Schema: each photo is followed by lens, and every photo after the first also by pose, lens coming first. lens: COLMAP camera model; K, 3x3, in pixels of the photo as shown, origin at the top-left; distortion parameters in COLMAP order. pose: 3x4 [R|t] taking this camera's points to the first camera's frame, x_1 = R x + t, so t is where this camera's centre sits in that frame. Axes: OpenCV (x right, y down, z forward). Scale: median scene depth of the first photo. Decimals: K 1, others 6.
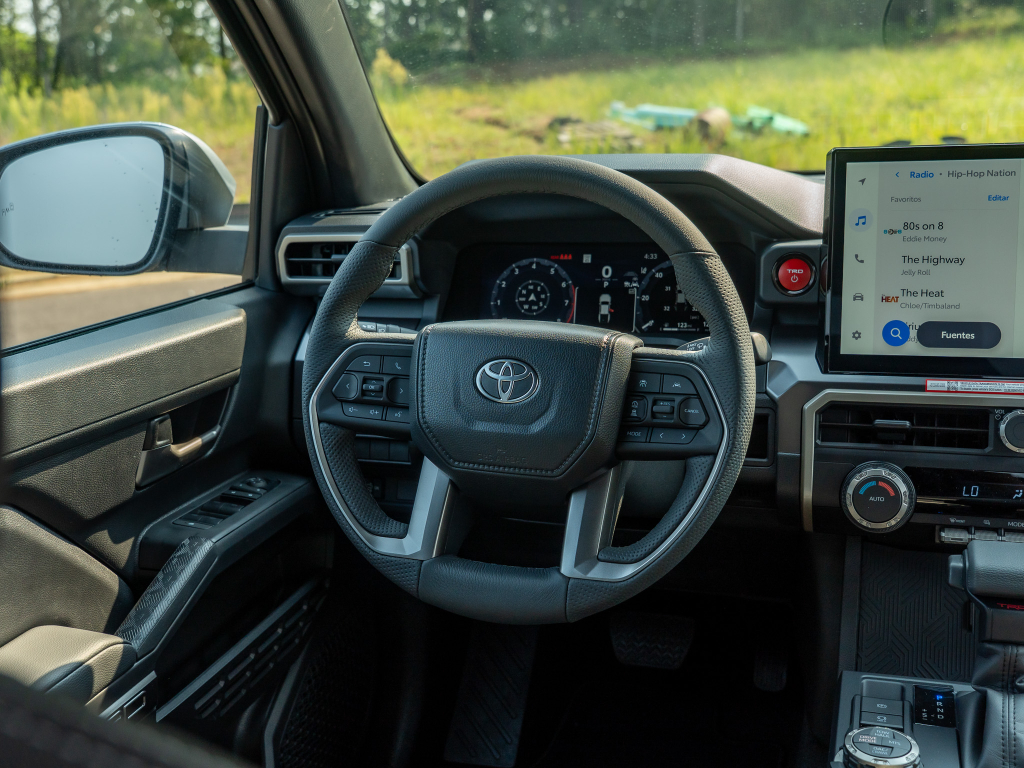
lens RADIAL K [[1191.8, 0, 510.8], [0, 1191.8, 388.9], [0, 0, 1]] dist [-0.006215, 0.000000]
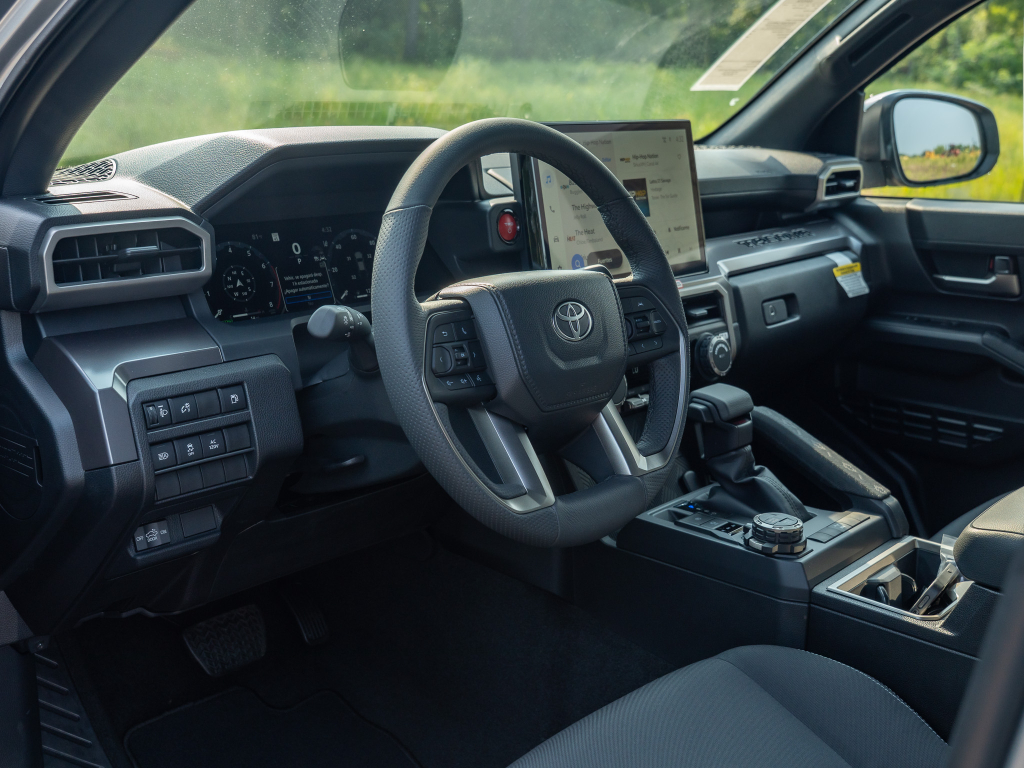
lens RADIAL K [[1191.8, 0, 514.3], [0, 1191.8, 382.0], [0, 0, 1]] dist [-0.006215, 0.000000]
pose [[0.399232, -0.170275, 0.900900, -0.922292], [0.195521, 0.975812, 0.097789, -0.062841], [-0.895760, 0.137104, 0.422867, 0.532224]]
